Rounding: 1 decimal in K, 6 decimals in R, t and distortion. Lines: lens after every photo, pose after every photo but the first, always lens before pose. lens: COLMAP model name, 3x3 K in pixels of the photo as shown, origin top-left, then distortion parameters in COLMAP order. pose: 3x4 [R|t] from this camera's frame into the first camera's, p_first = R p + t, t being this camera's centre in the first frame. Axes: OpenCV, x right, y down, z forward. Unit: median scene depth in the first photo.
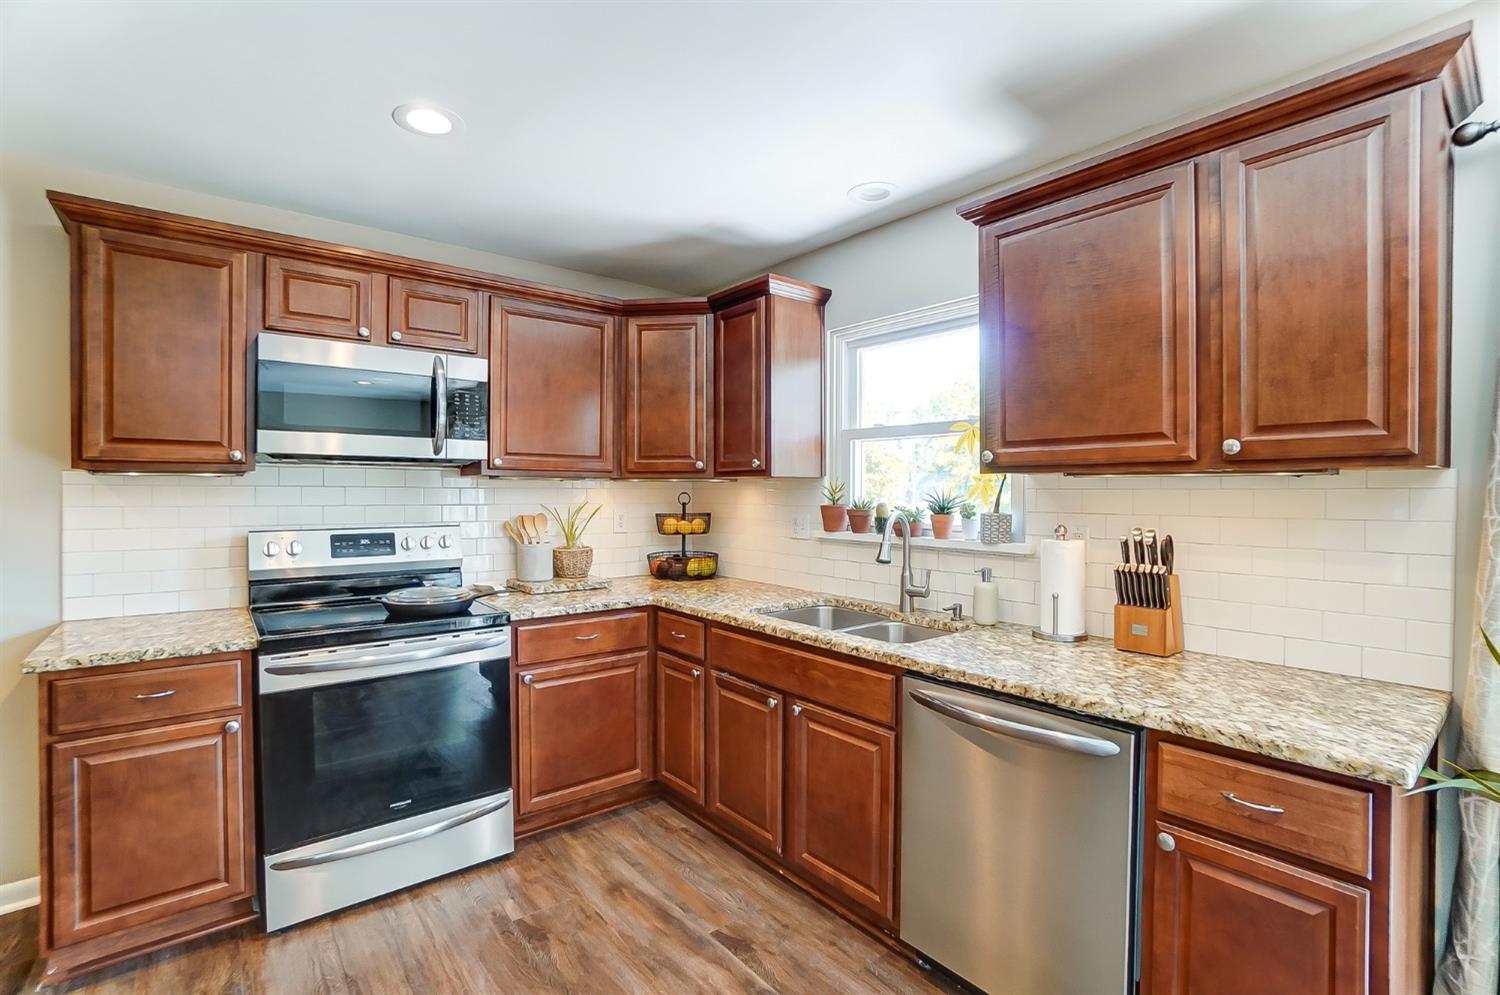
lens RADIAL K [[679.7, 0, 746.8], [0, 679.7, 503.1], [0, 0, 1]] dist [-0.063549, 0.026171]
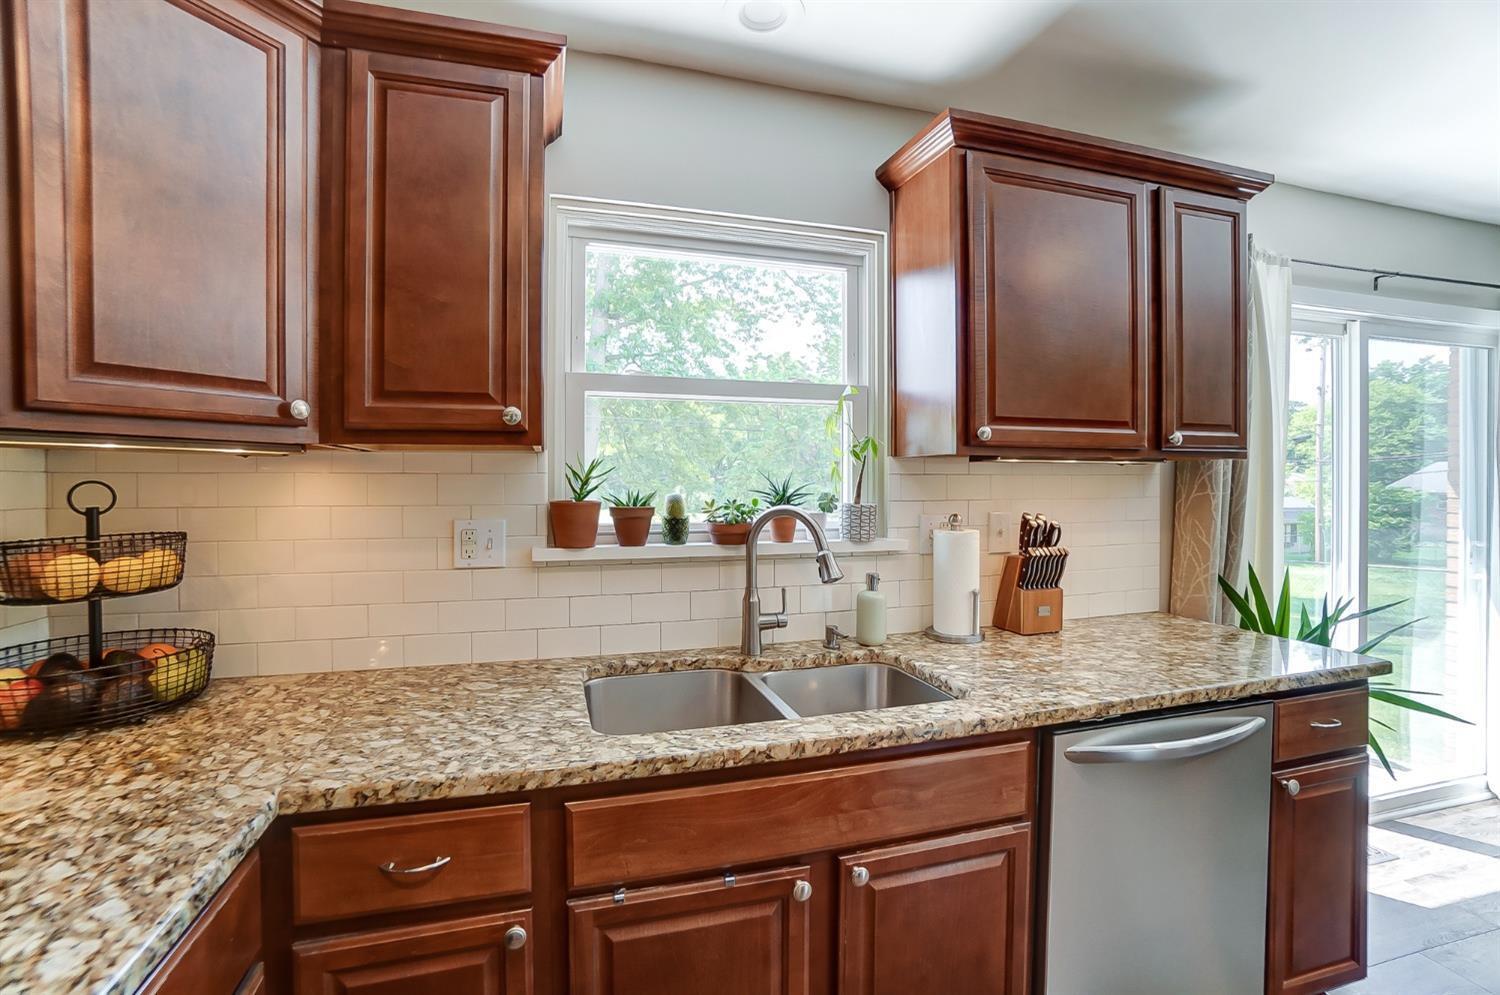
lens RADIAL K [[665.9, 0, 739.9], [0, 665.9, 489.2], [0, 0, 1]] dist [-0.061556, 0.022779]
pose [[0.388501, -0.012829, 0.921359, -0.374073], [0.017630, 0.999824, 0.006488, -0.009531], [-0.921280, 0.013723, 0.388659, 0.734012]]
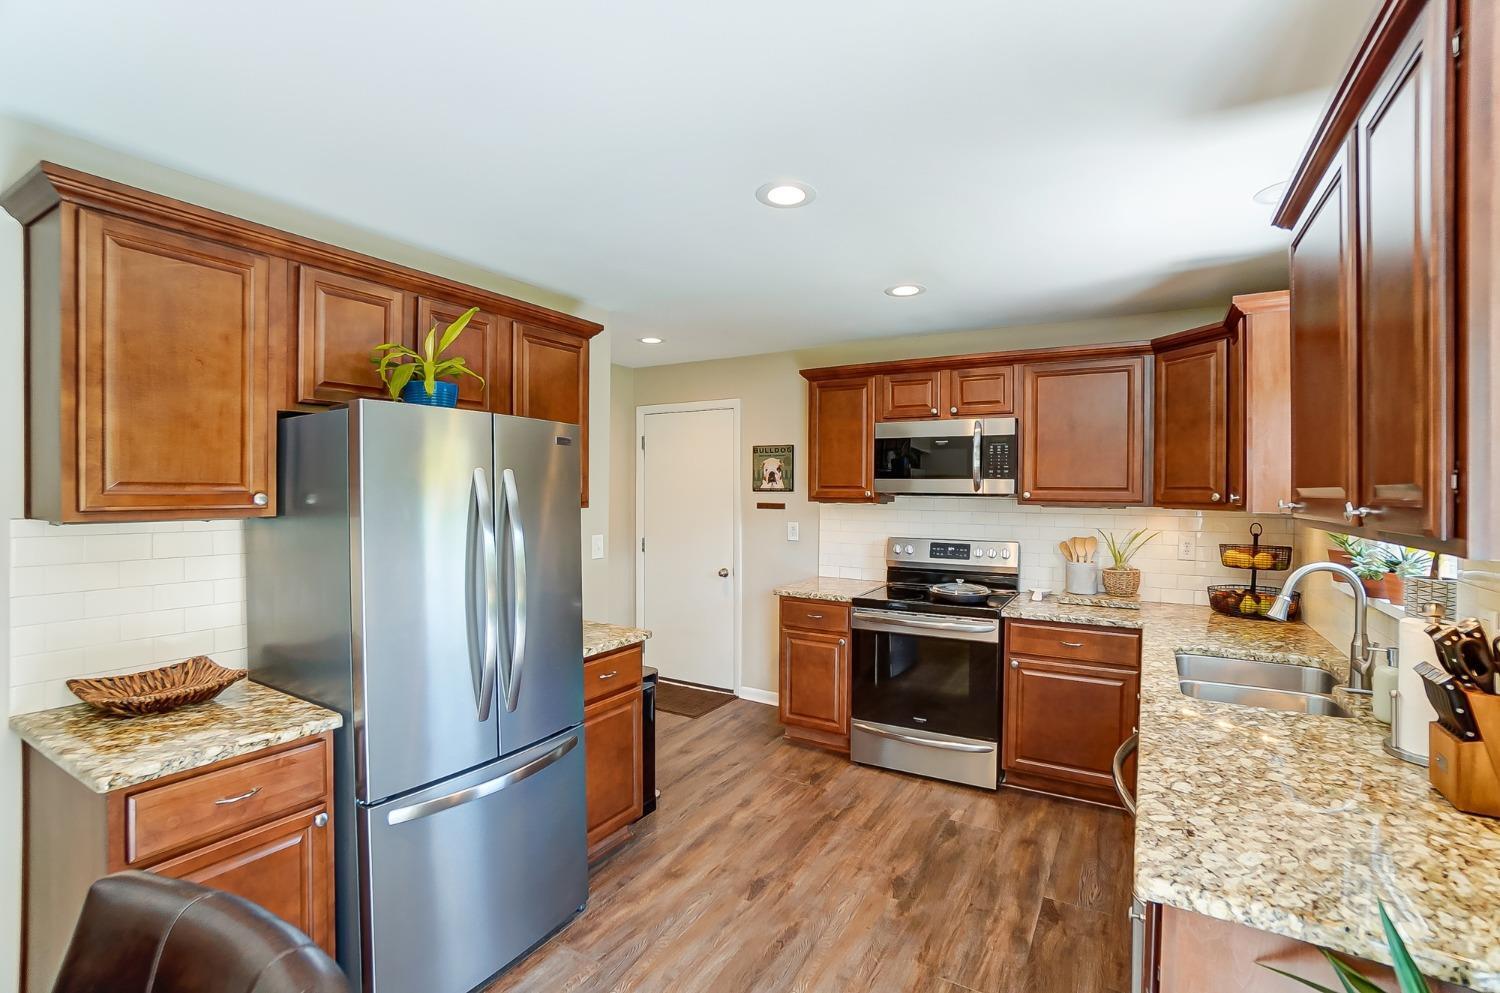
lens RADIAL K [[686.8, 0, 740.7], [0, 686.8, 491.6], [0, 0, 1]] dist [-0.066857, 0.025934]
pose [[0.340293, 0.003667, -0.940312, 0.702198], [-0.020159, 0.999791, -0.003396, -0.054999], [0.940103, 0.020111, 0.340295, 0.048081]]
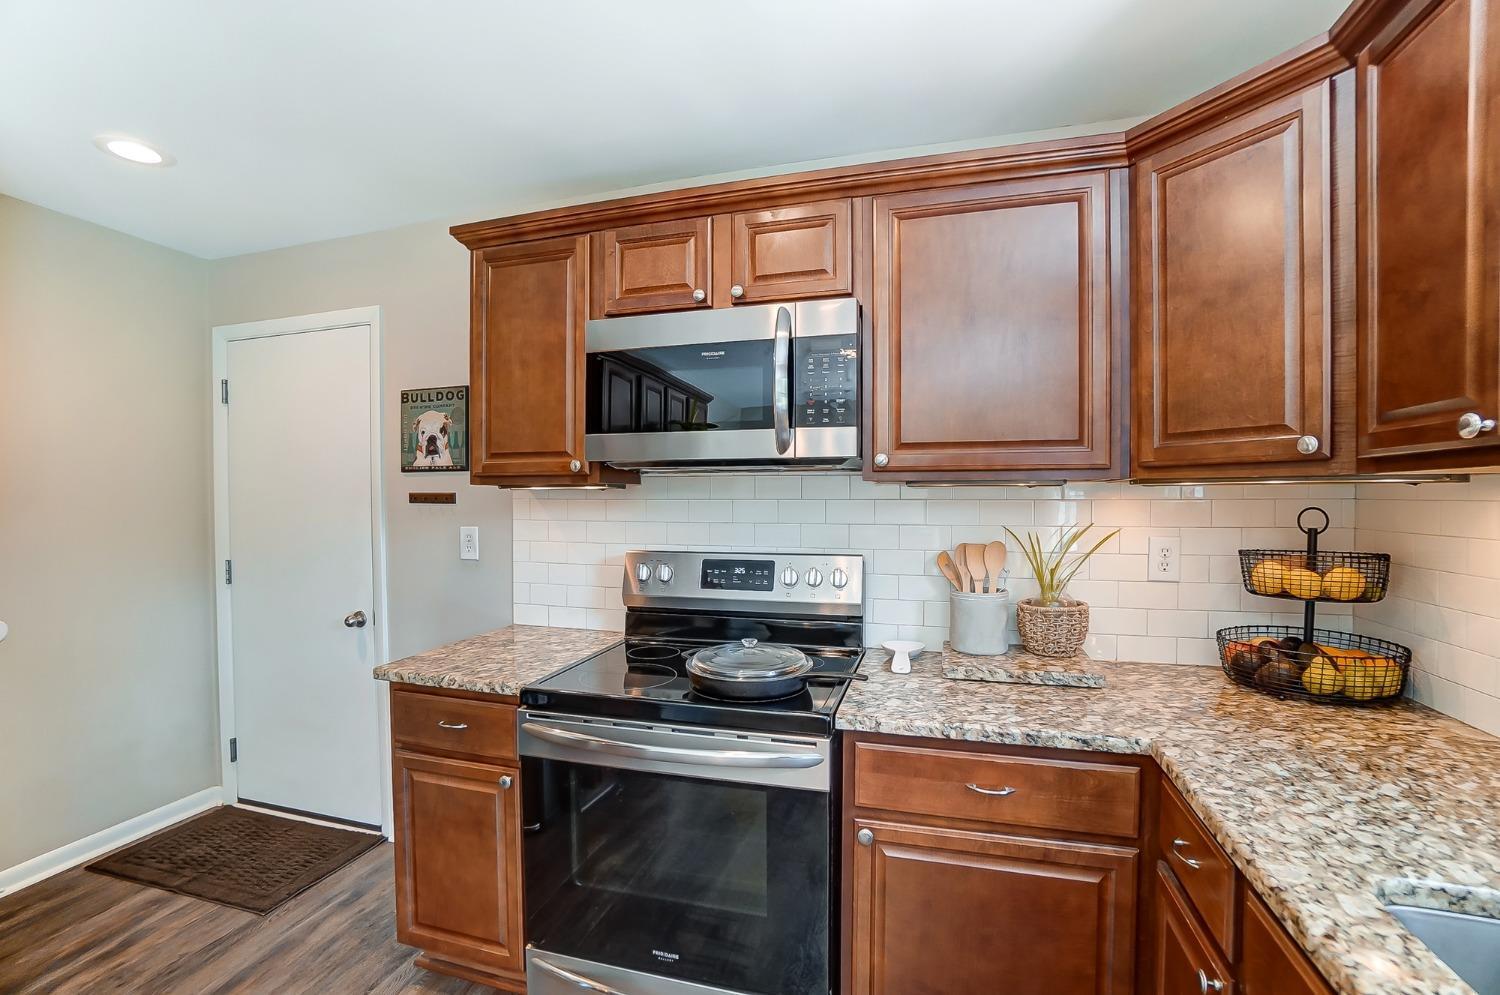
lens RADIAL K [[679.7, 0, 746.8], [0, 679.7, 503.1], [0, 0, 1]] dist [-0.063549, 0.026171]
pose [[0.563911, 0.002786, -0.825831, 0.083395], [-0.009463, 0.999950, -0.003088, -0.018150], [0.825781, 0.009556, 0.563910, 0.575191]]
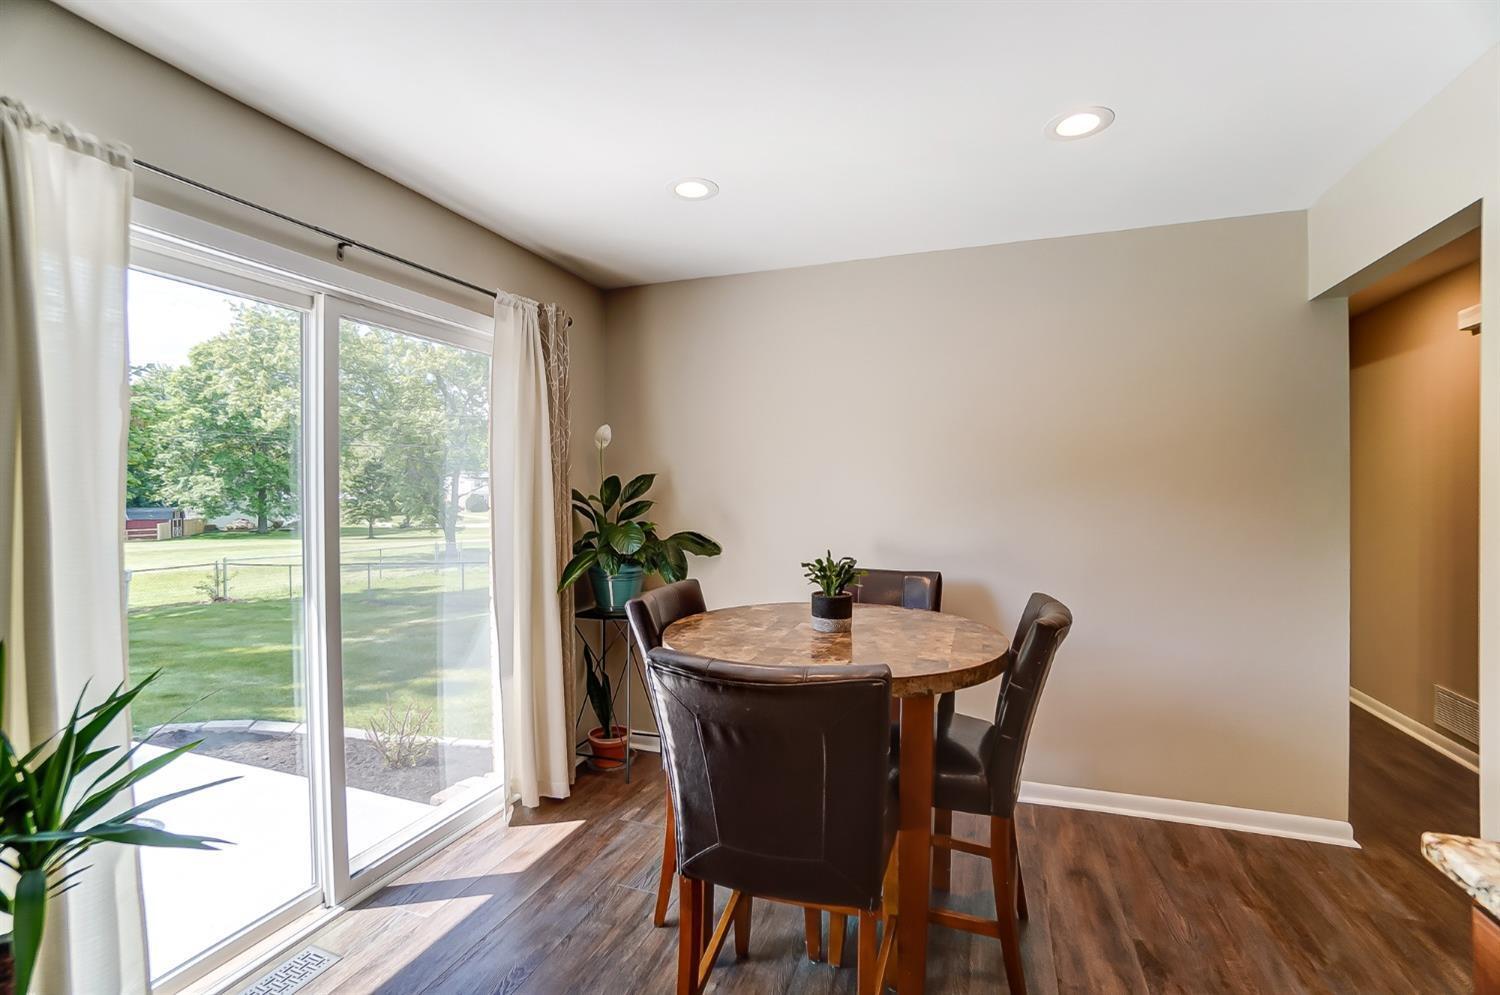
lens RADIAL K [[657.1, 0, 747.3], [0, 657.1, 489.5], [0, 0, 1]] dist [-0.058132, 0.017367]
pose [[-0.514515, 0.000830, 0.857481, -0.049200], [0.019505, 0.999752, 0.010736, -0.000070], [-0.857260, 0.022249, -0.514404, 0.205697]]
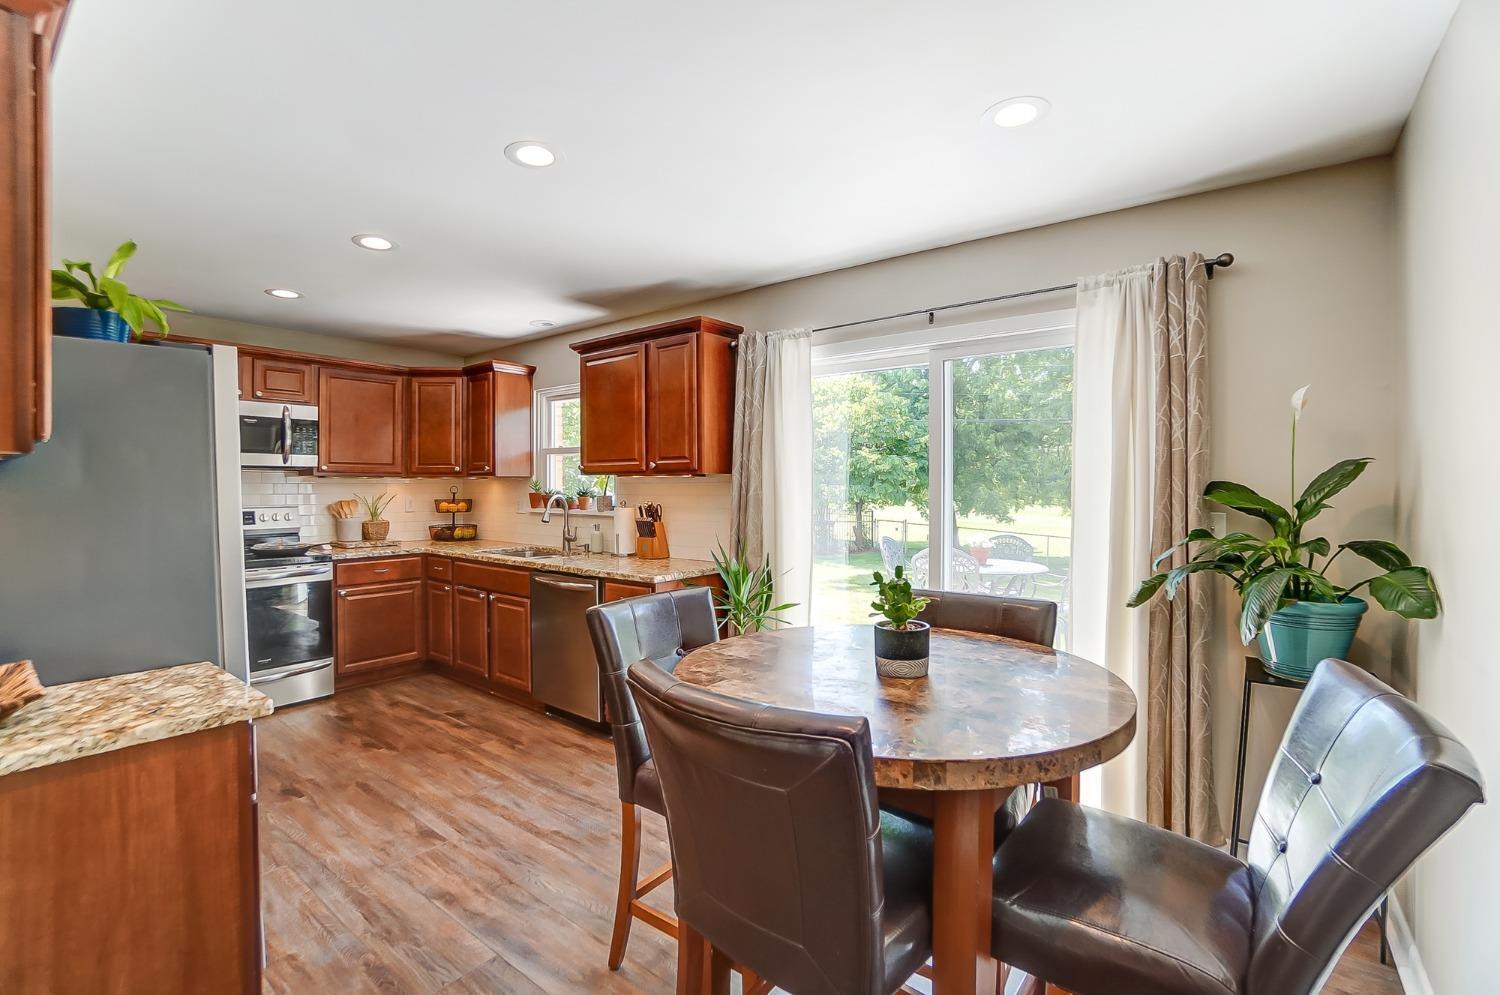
lens RADIAL K [[665.9, 0, 739.9], [0, 665.9, 489.2], [0, 0, 1]] dist [-0.061556, 0.022779]
pose [[0.976587, -0.005067, 0.215065, 0.302712], [0.007575, 0.999913, -0.010836, 0.018141], [-0.214991, 0.012211, 0.976540, -0.835245]]
